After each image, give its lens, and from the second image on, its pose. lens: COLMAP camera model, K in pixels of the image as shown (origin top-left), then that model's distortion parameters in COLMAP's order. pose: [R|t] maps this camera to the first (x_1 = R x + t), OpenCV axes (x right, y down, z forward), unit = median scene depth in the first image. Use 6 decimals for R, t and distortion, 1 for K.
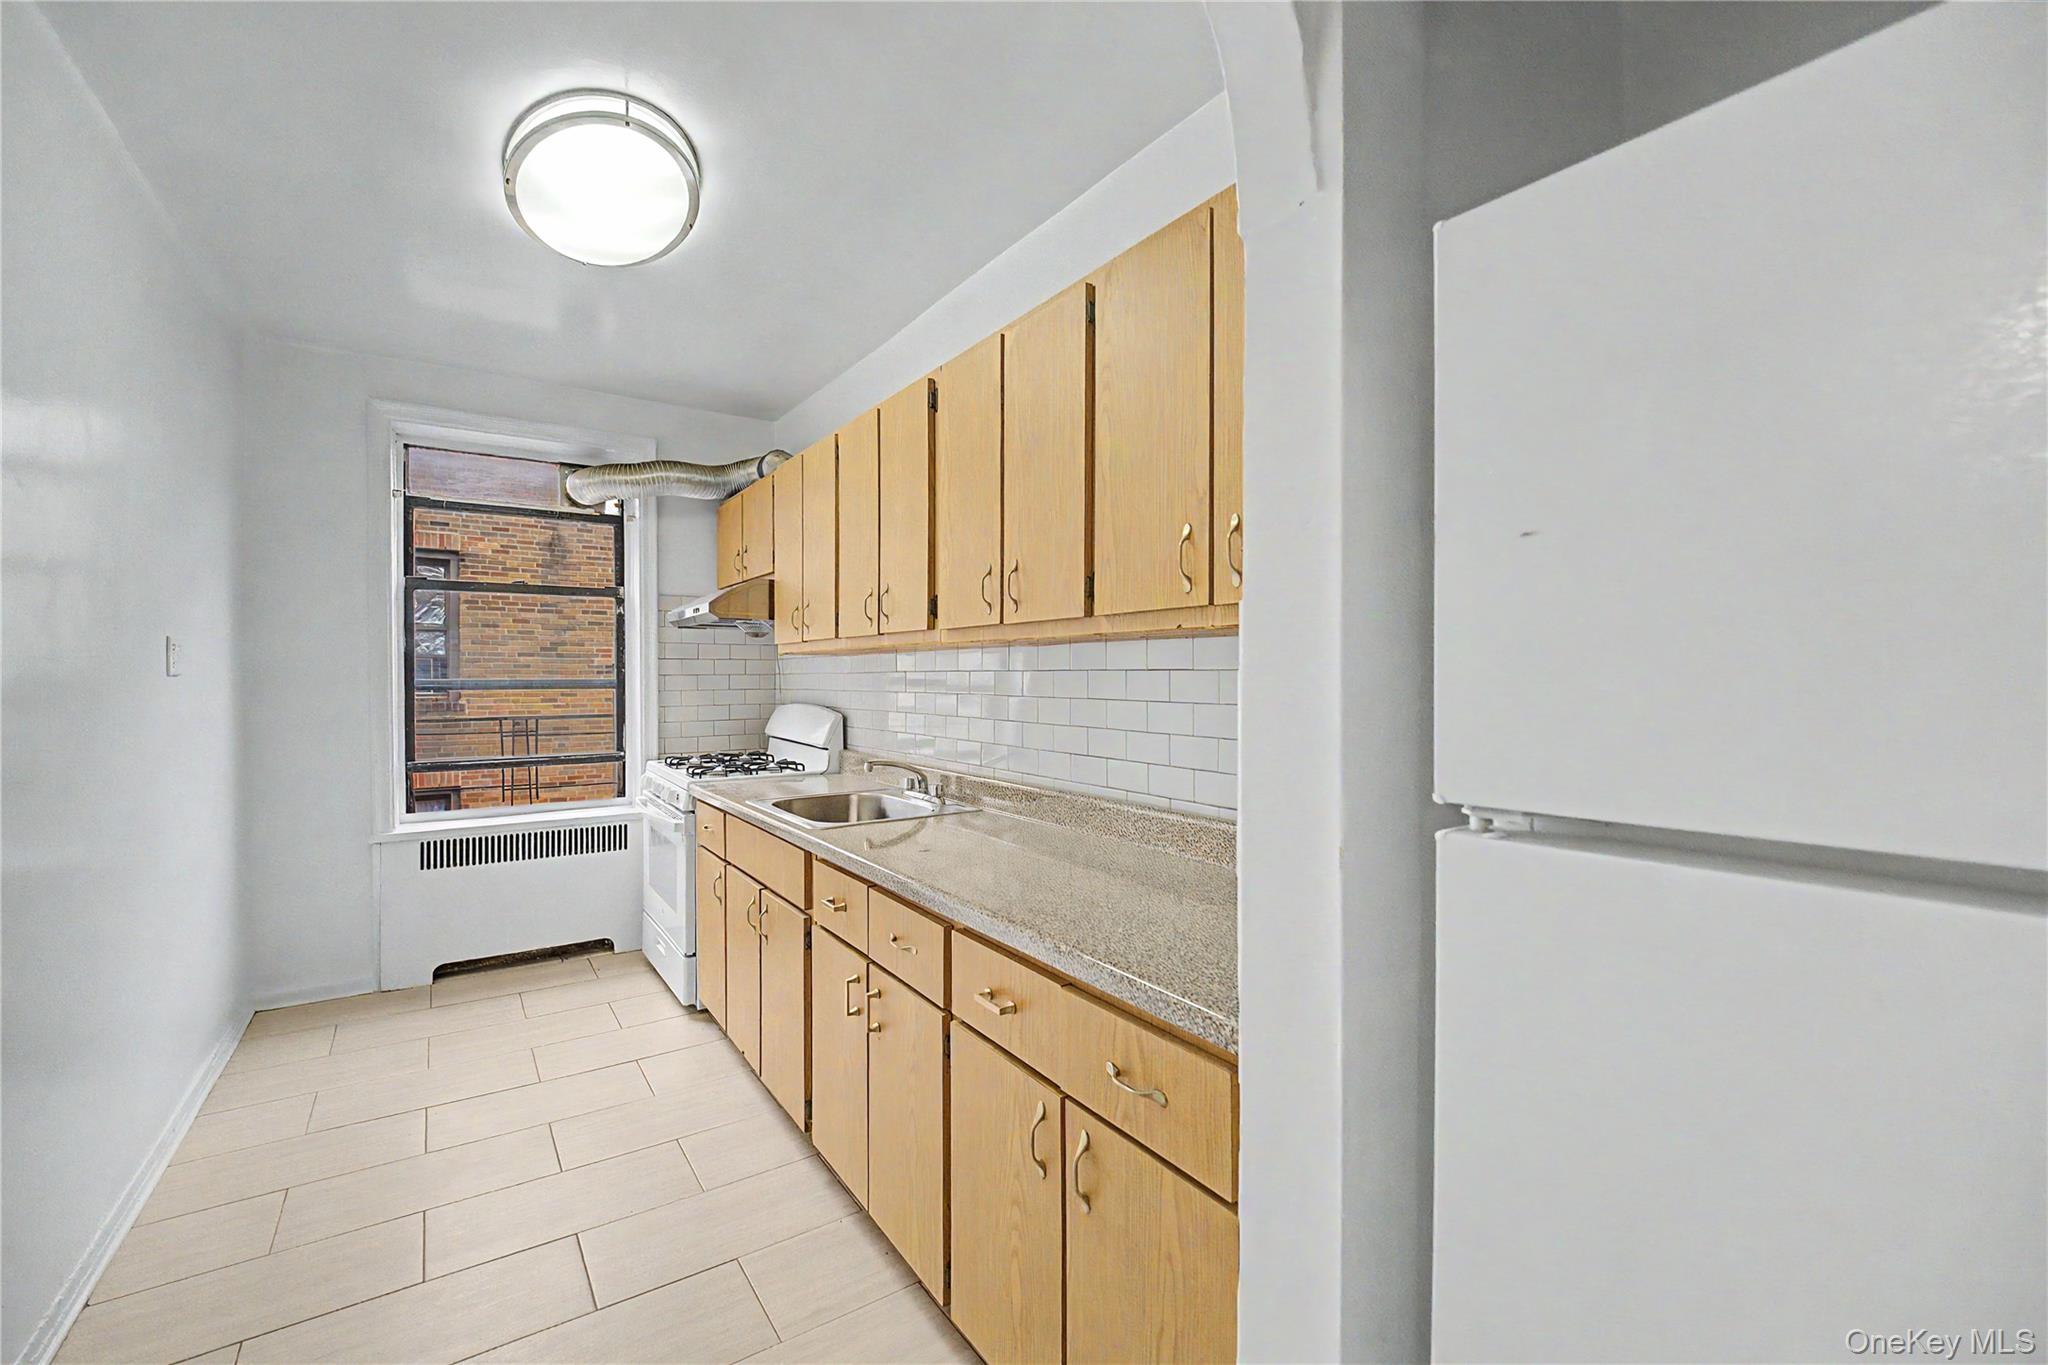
lens RADIAL K [[862.1, 0, 1024.0], [0, 862.1, 682.5], [0, 0, 1]] dist [0.026811, -0.026202]
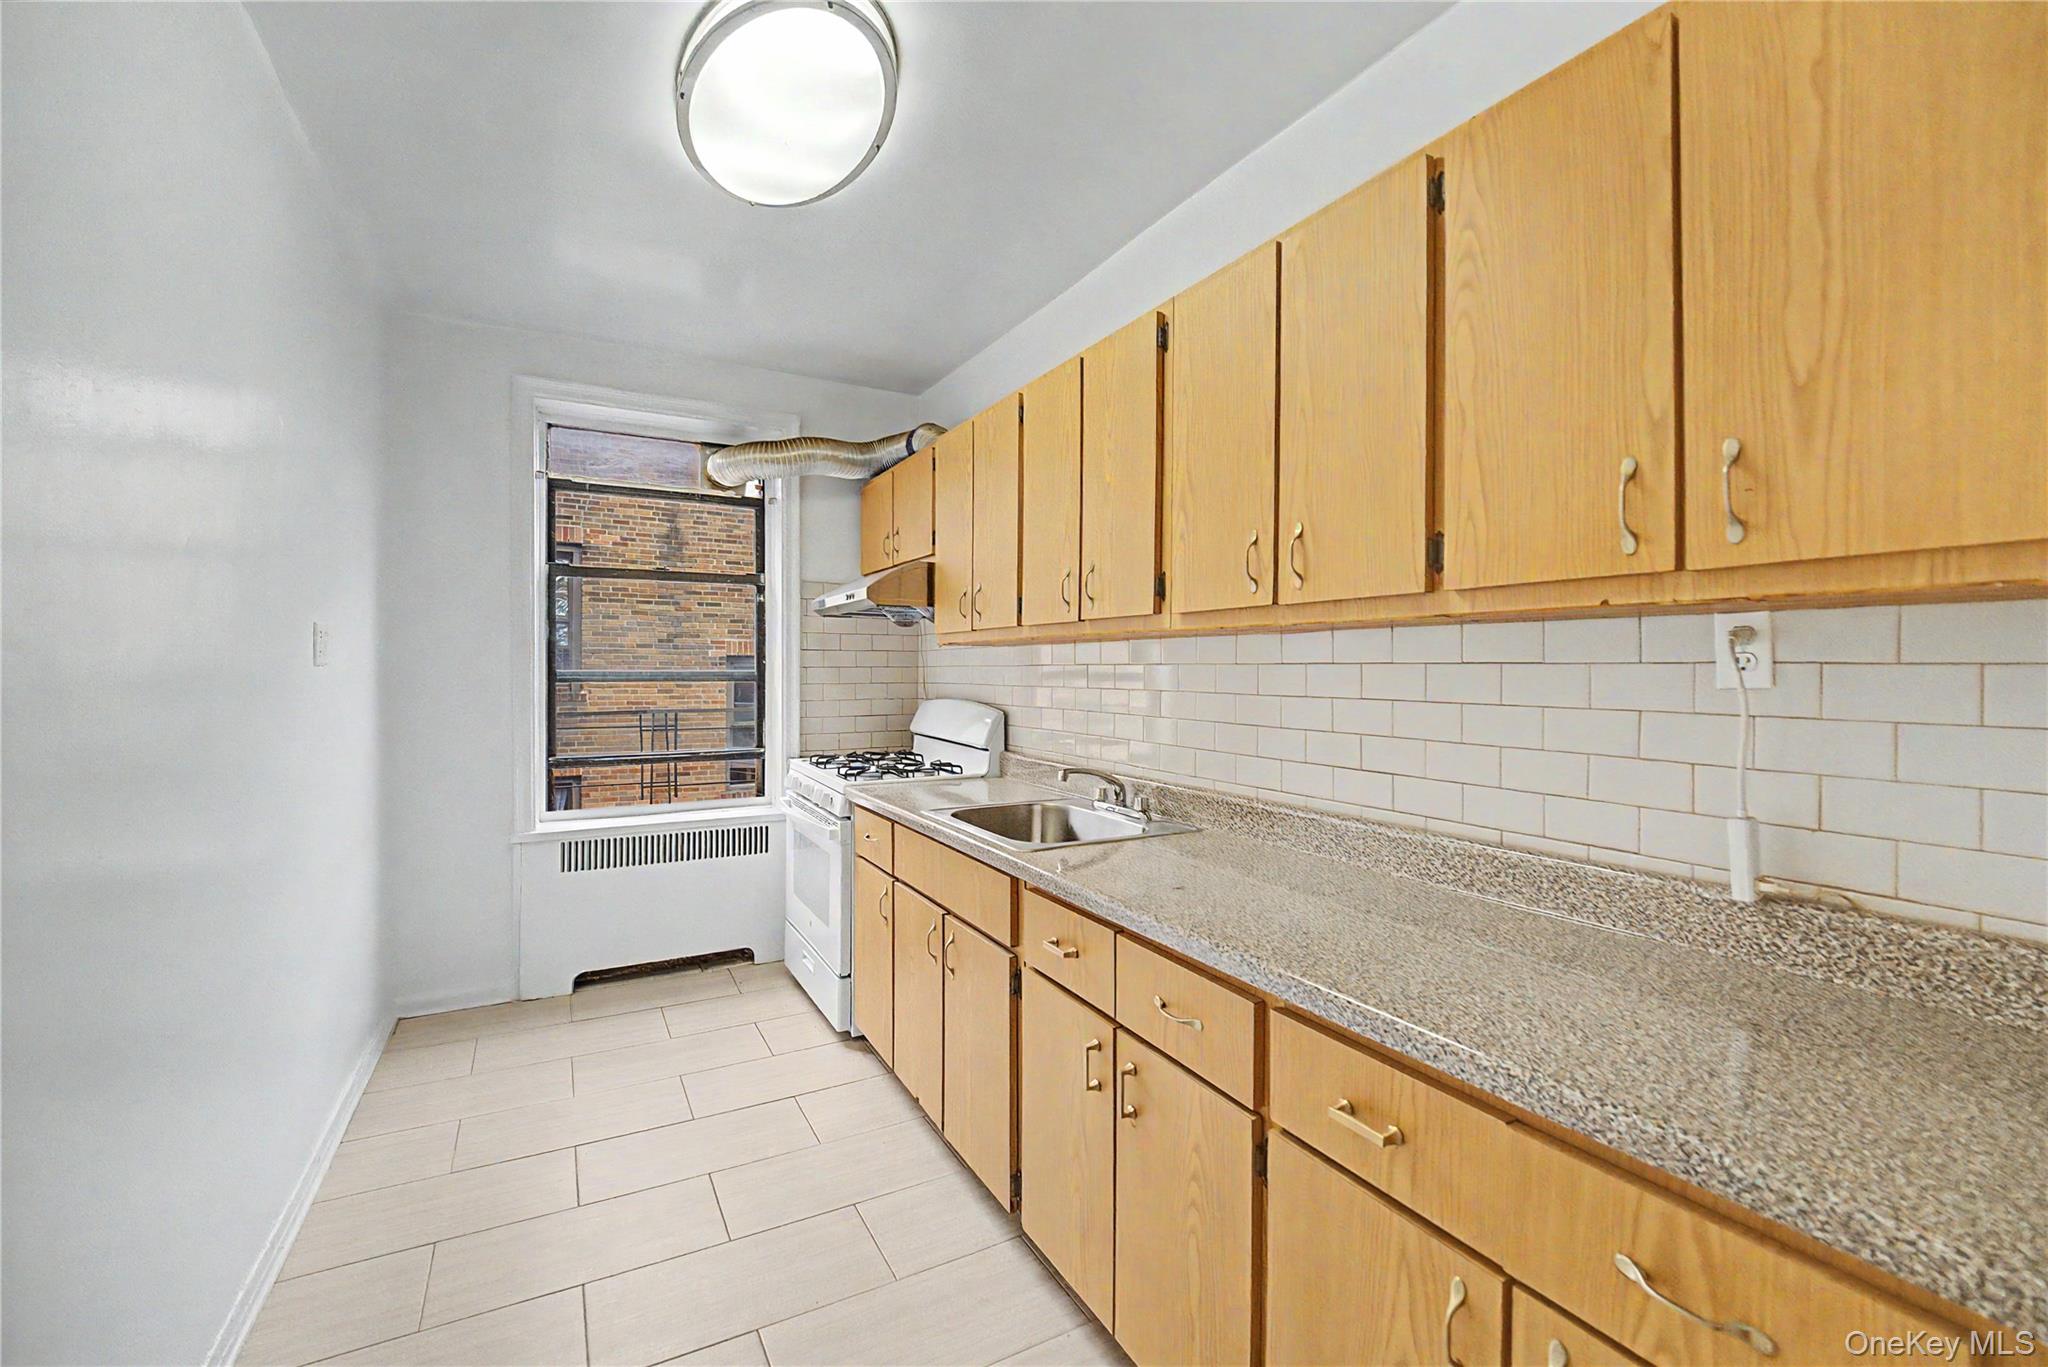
lens RADIAL K [[859.2, 0, 1020.6], [0, 859.2, 672.7], [0, 0, 1]] dist [0.034821, -0.036330]
pose [[0.995260, 0.004170, -0.097162, -0.108835], [-0.004468, 0.999986, -0.002849, -0.001210], [0.097149, 0.003269, 0.995264, 0.110087]]
